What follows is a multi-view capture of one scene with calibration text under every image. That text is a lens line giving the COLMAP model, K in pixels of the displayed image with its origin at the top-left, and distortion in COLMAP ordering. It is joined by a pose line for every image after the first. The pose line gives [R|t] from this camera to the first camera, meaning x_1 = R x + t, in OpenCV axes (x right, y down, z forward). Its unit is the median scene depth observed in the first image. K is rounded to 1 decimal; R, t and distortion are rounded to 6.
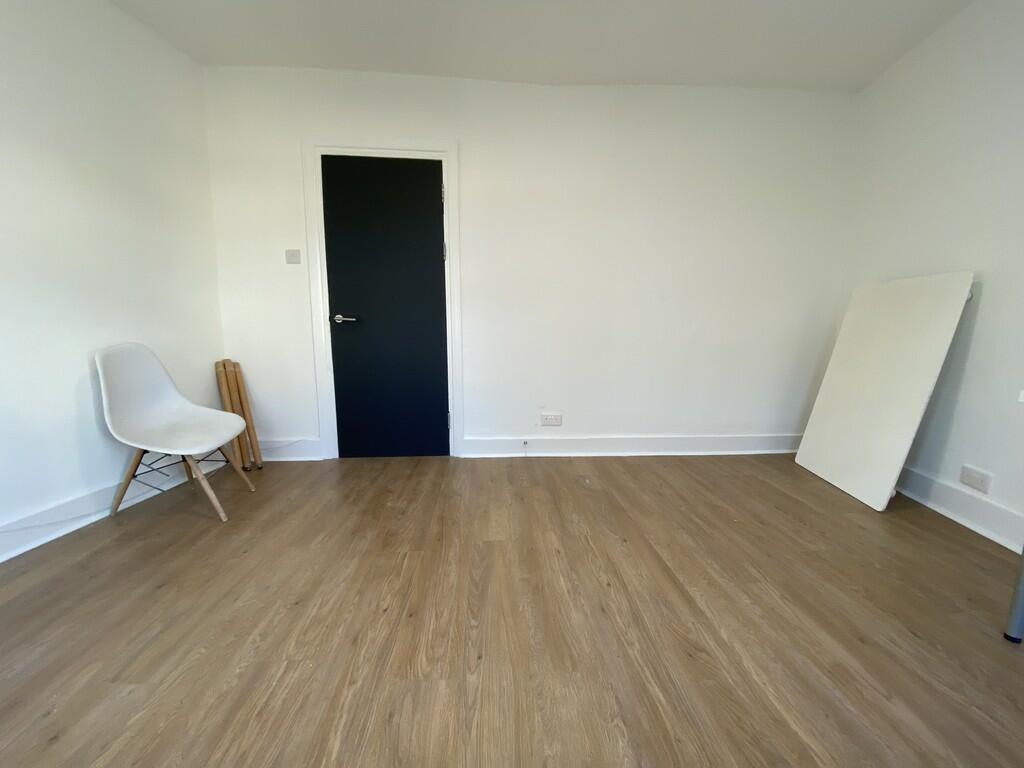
lens RADIAL K [[414.4, 0, 512.0], [0, 414.4, 384.0], [0, 0, 1]] dist [0.021519, -0.021875]
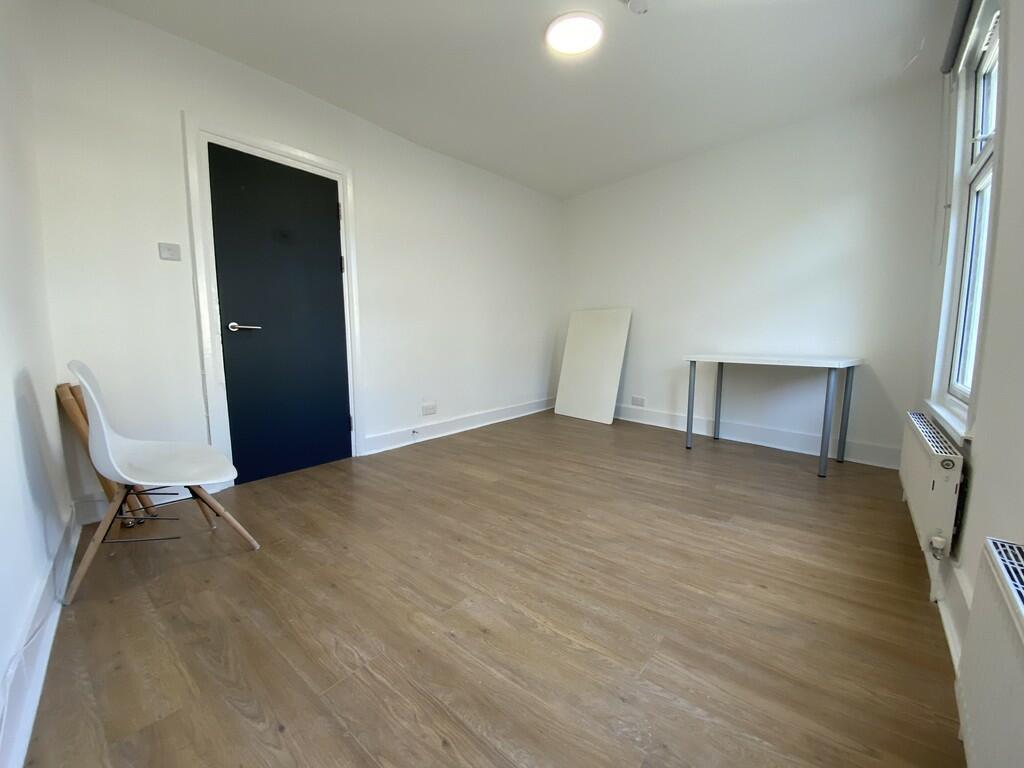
lens RADIAL K [[414.4, 0, 512.0], [0, 414.4, 384.0], [0, 0, 1]] dist [0.021519, -0.021875]
pose [[0.679041, -0.094154, 0.728037, -0.747765], [0.108800, 0.993696, 0.027032, 0.005832], [-0.725993, 0.060855, 0.685005, -0.037491]]
